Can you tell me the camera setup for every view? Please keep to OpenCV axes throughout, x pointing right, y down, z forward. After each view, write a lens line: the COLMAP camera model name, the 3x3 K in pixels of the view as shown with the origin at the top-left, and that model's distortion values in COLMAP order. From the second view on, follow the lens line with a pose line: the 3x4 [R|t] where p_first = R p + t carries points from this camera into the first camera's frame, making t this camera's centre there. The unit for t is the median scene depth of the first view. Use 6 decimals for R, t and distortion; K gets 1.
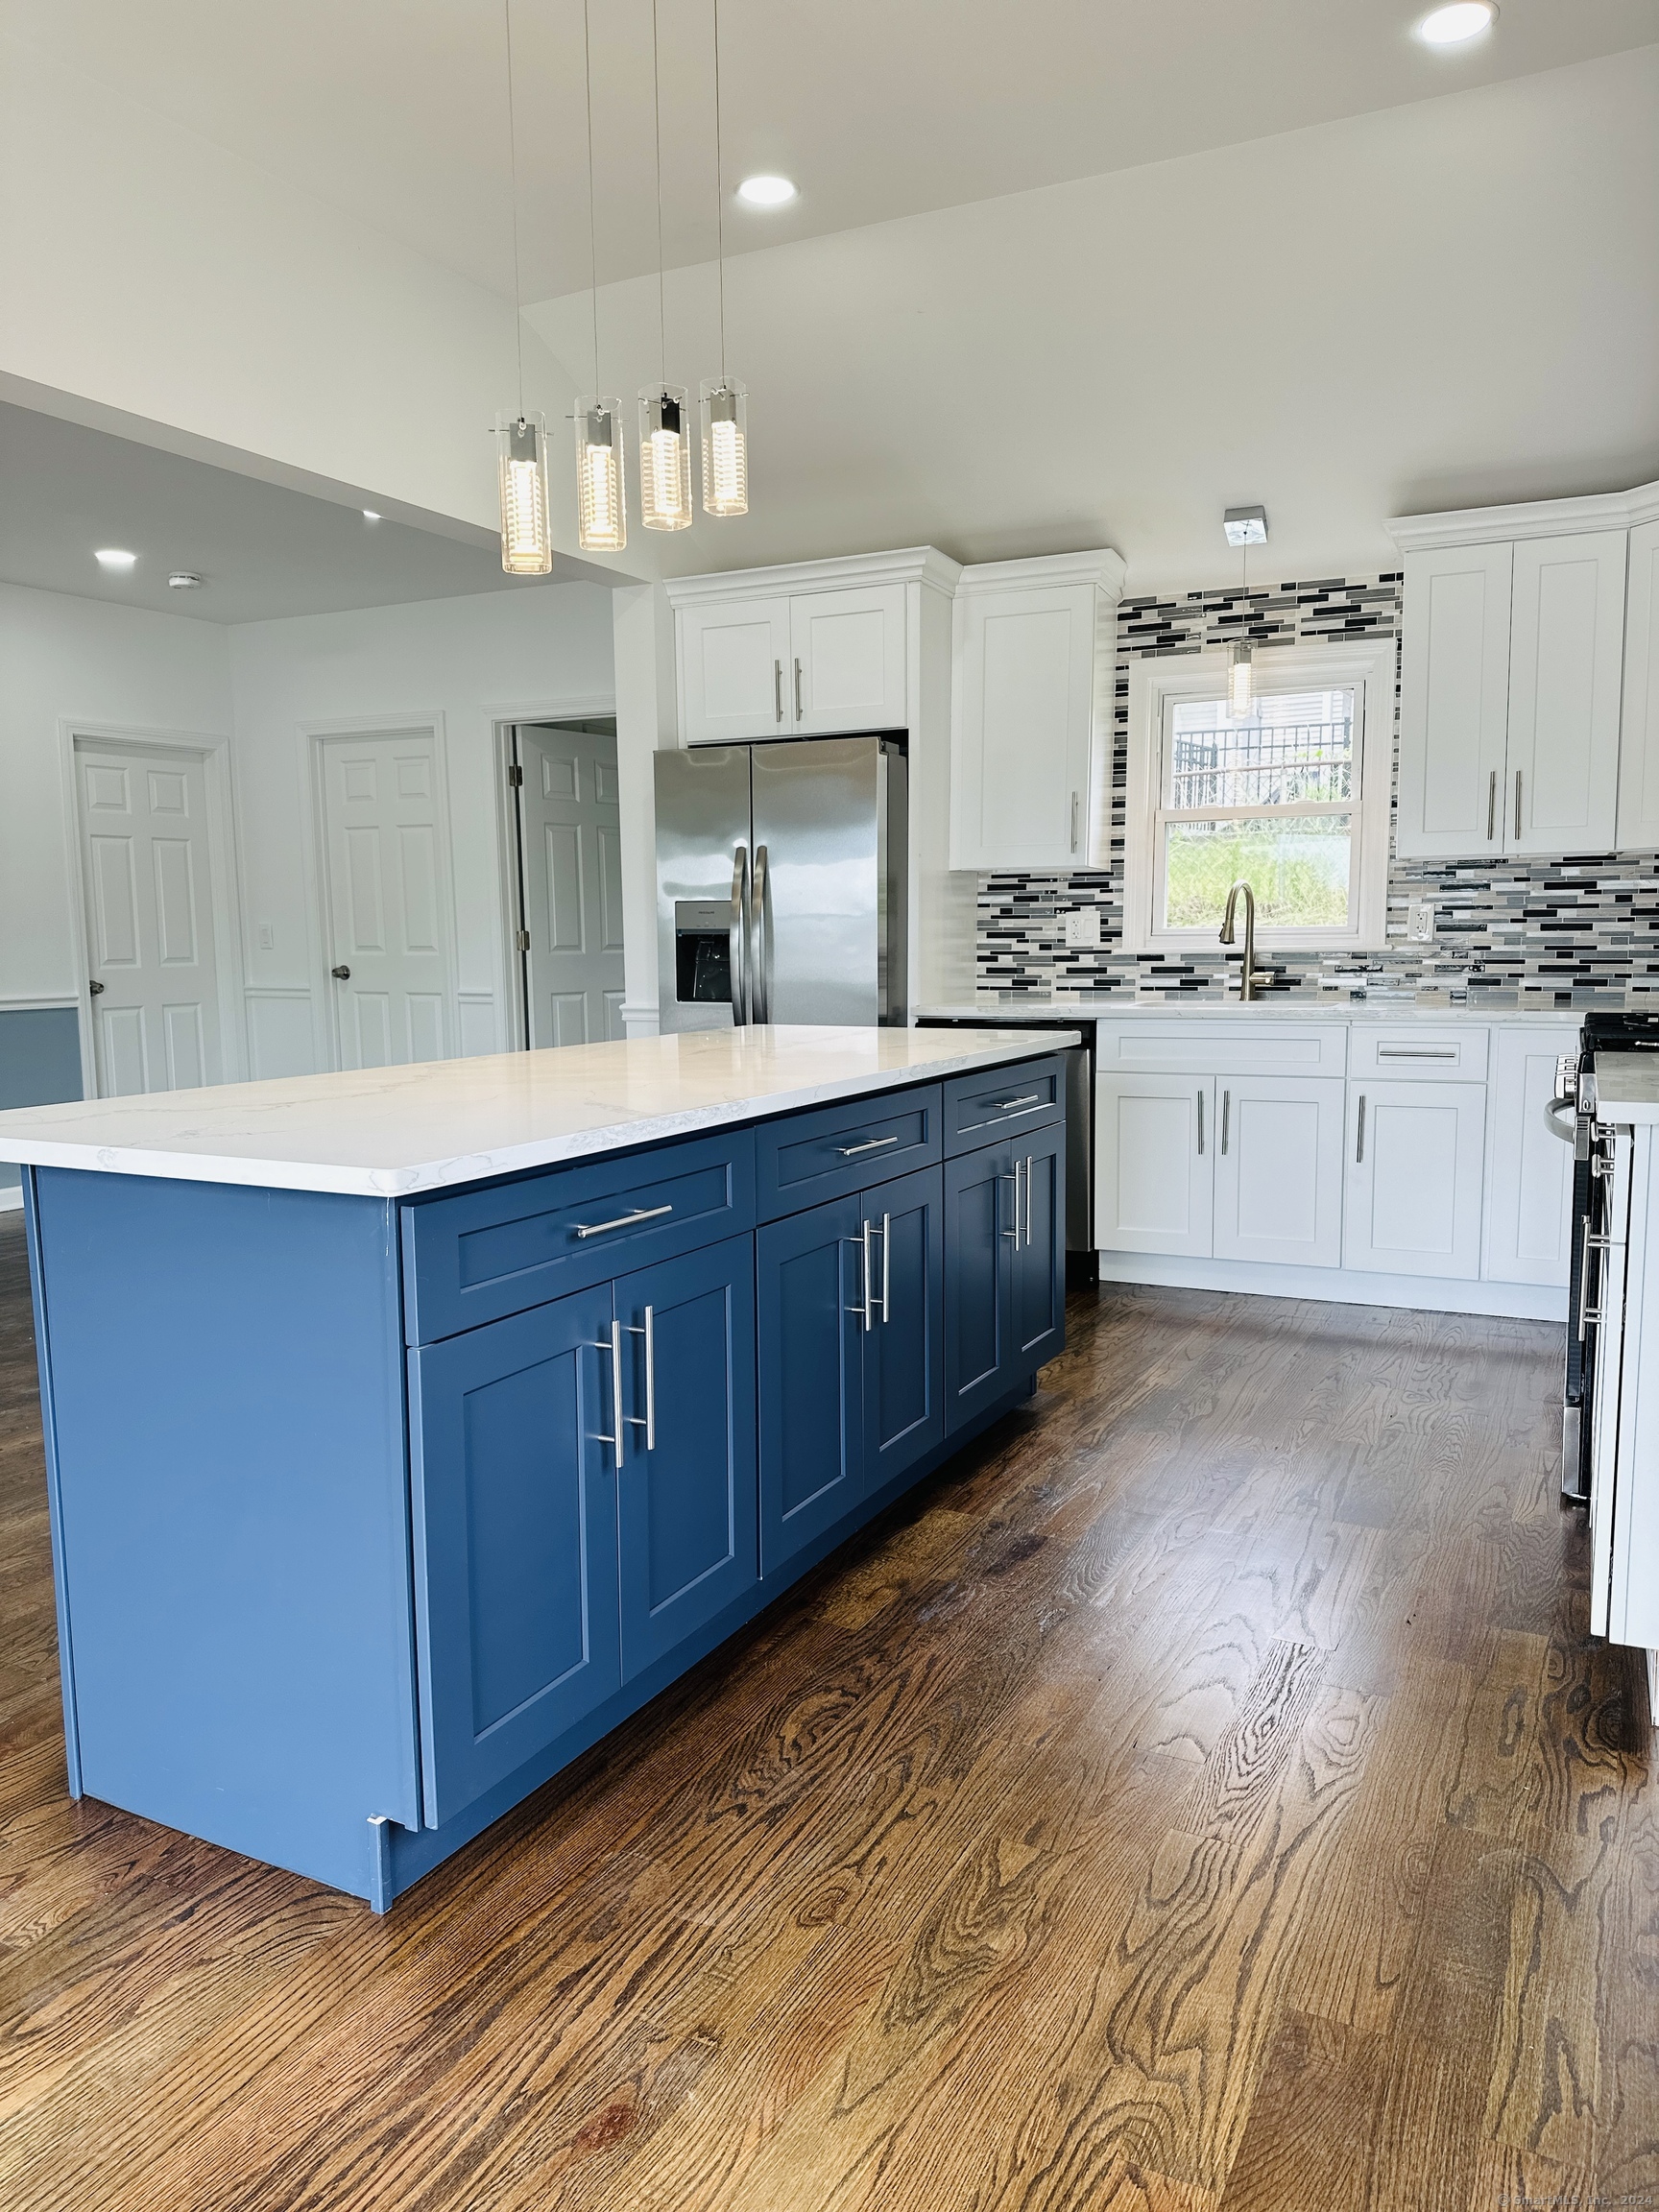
lens RADIAL K [[1537.2, 0, 832.8], [0, 1537.2, 1128.5], [0, 0, 1]] dist [0.152591, -0.287818]
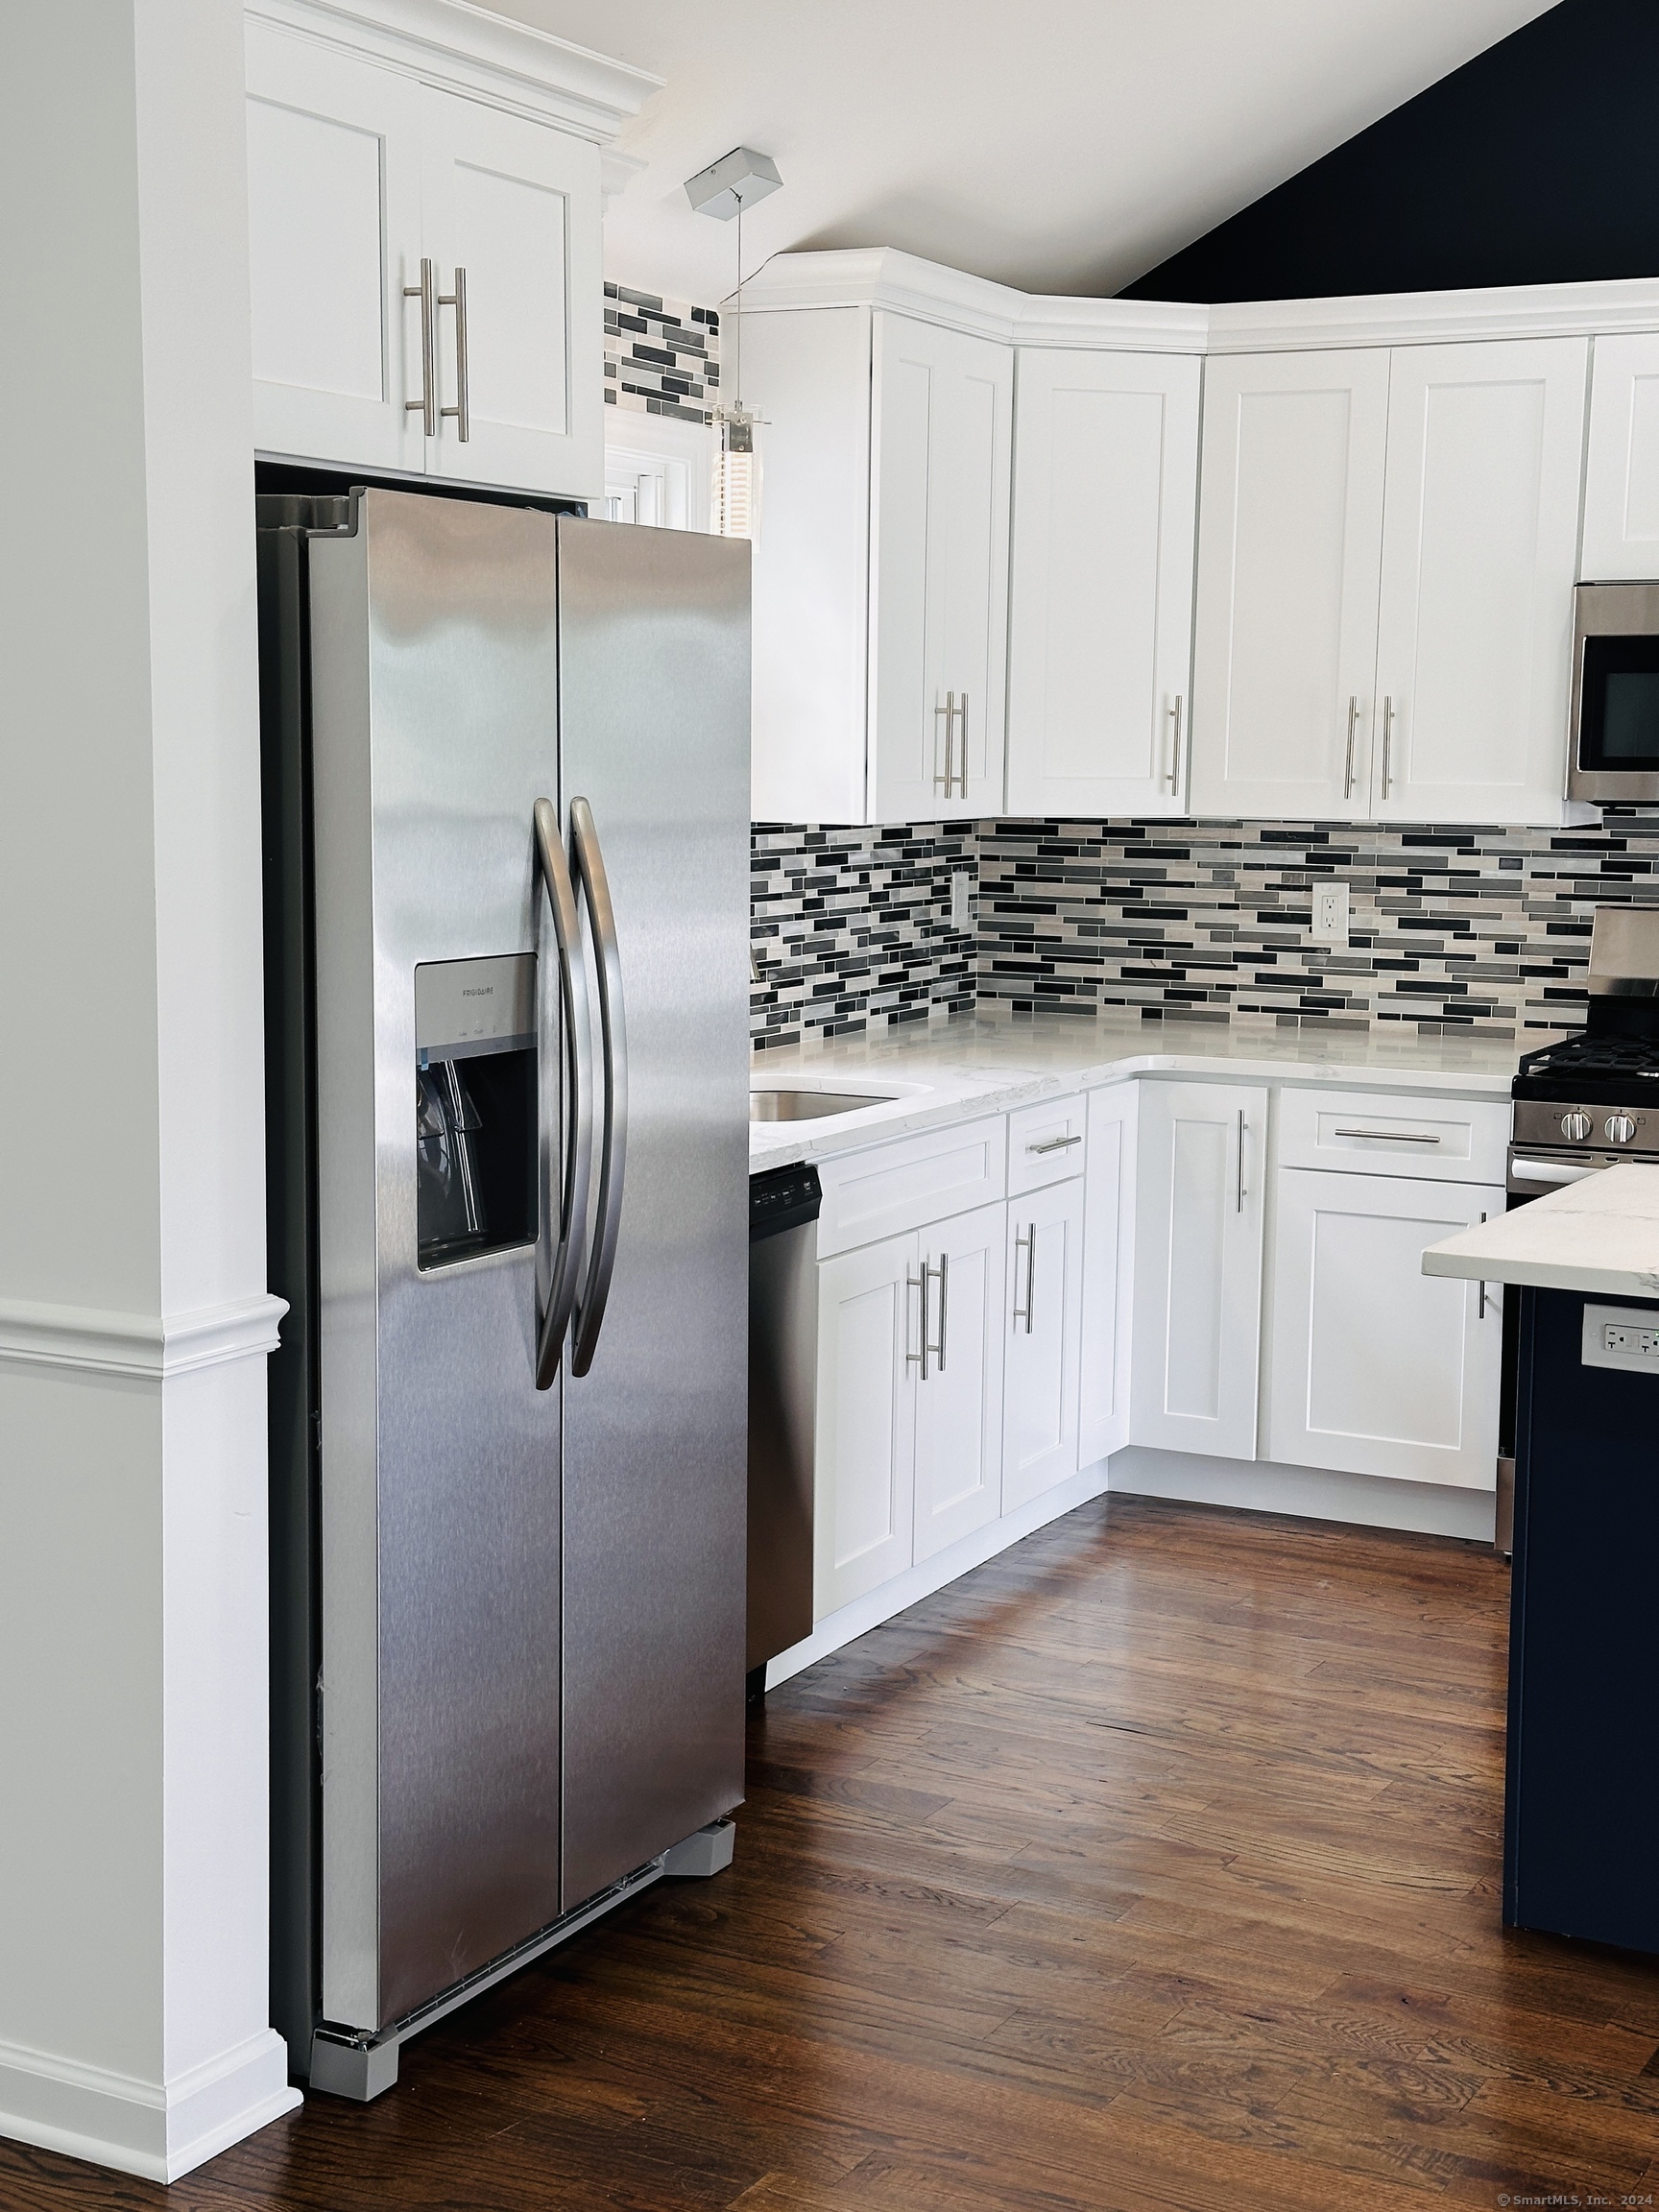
lens RADIAL K [[3040.6, 0, 829.5], [0, 3040.6, 1106.0], [0, 0, 1]] dist [0.116420, 0.036568]
pose [[0.030963, -0.110217, 0.993425, -0.758333], [0.115518, 0.987636, 0.105974, -0.182770], [-0.992823, 0.111477, 0.043313, 0.934332]]
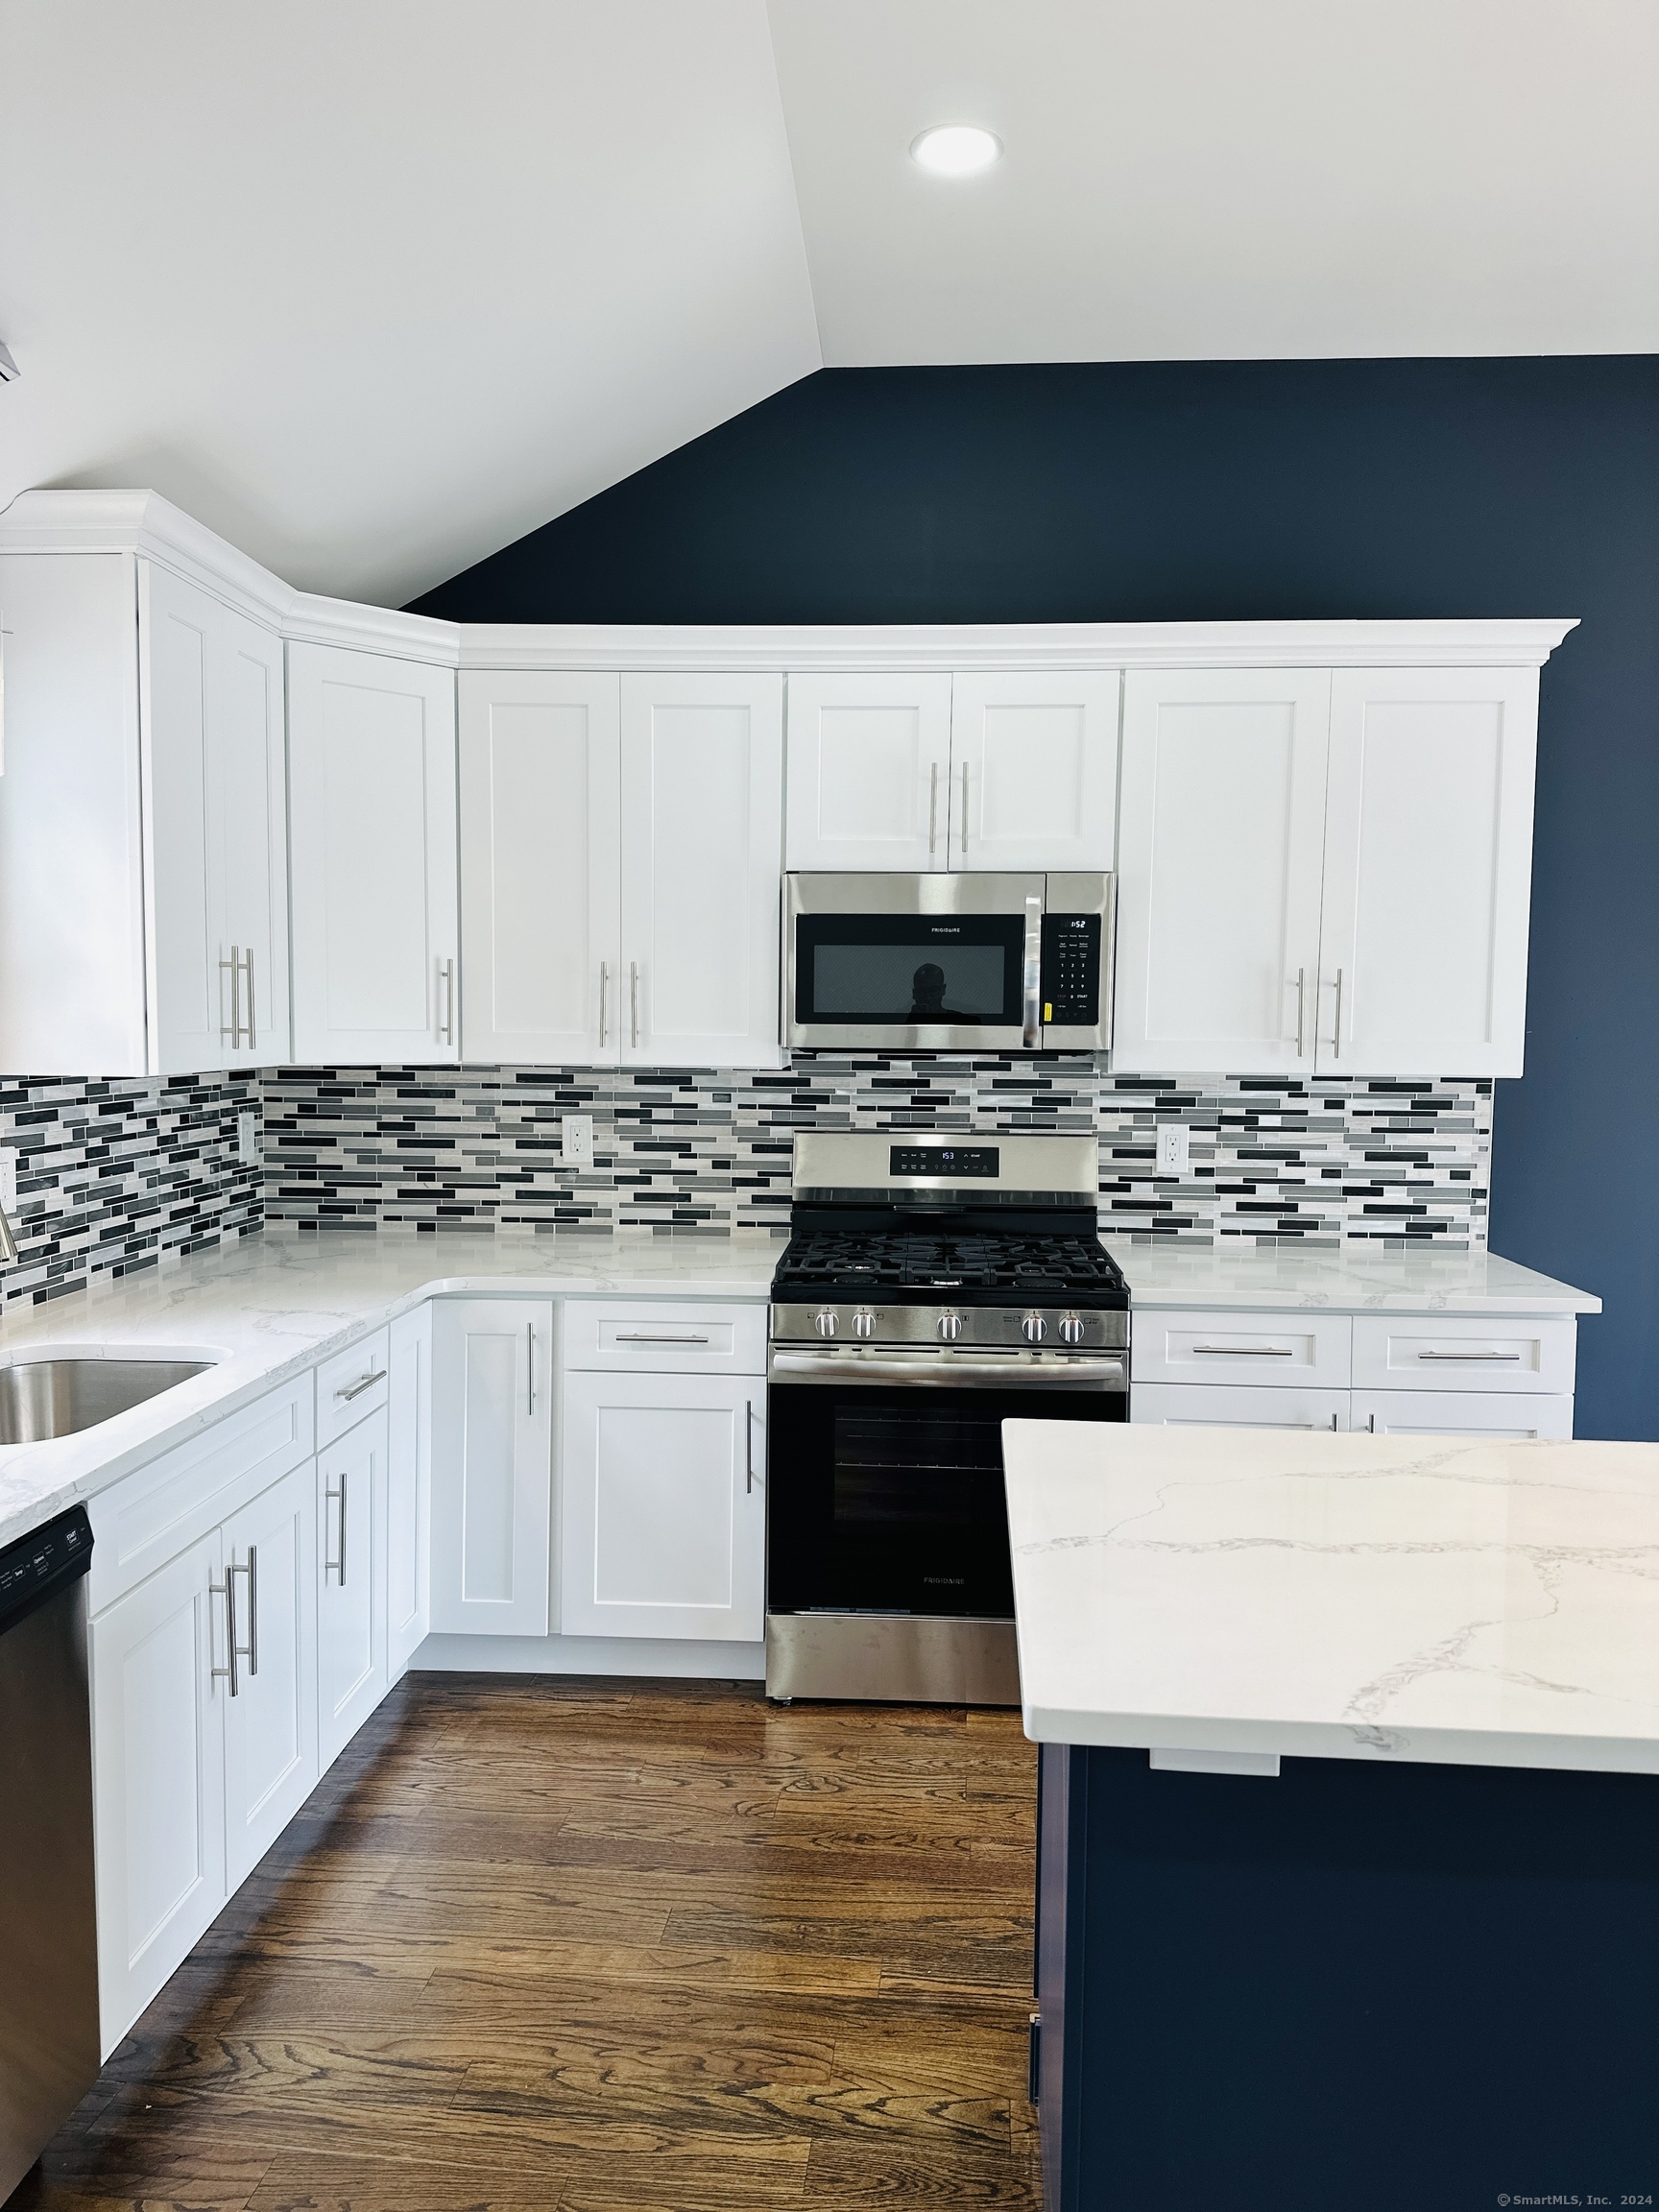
lens RADIAL K [[1533.9, 0, 832.6], [0, 1533.9, 1119.6], [0, 0, 1]] dist [0.177938, -0.370170]
pose [[-0.373300, -0.052623, 0.926217, -0.257988], [0.113281, 0.988333, 0.101809, -0.178985], [-0.920769, 0.142928, -0.362983, 0.937715]]
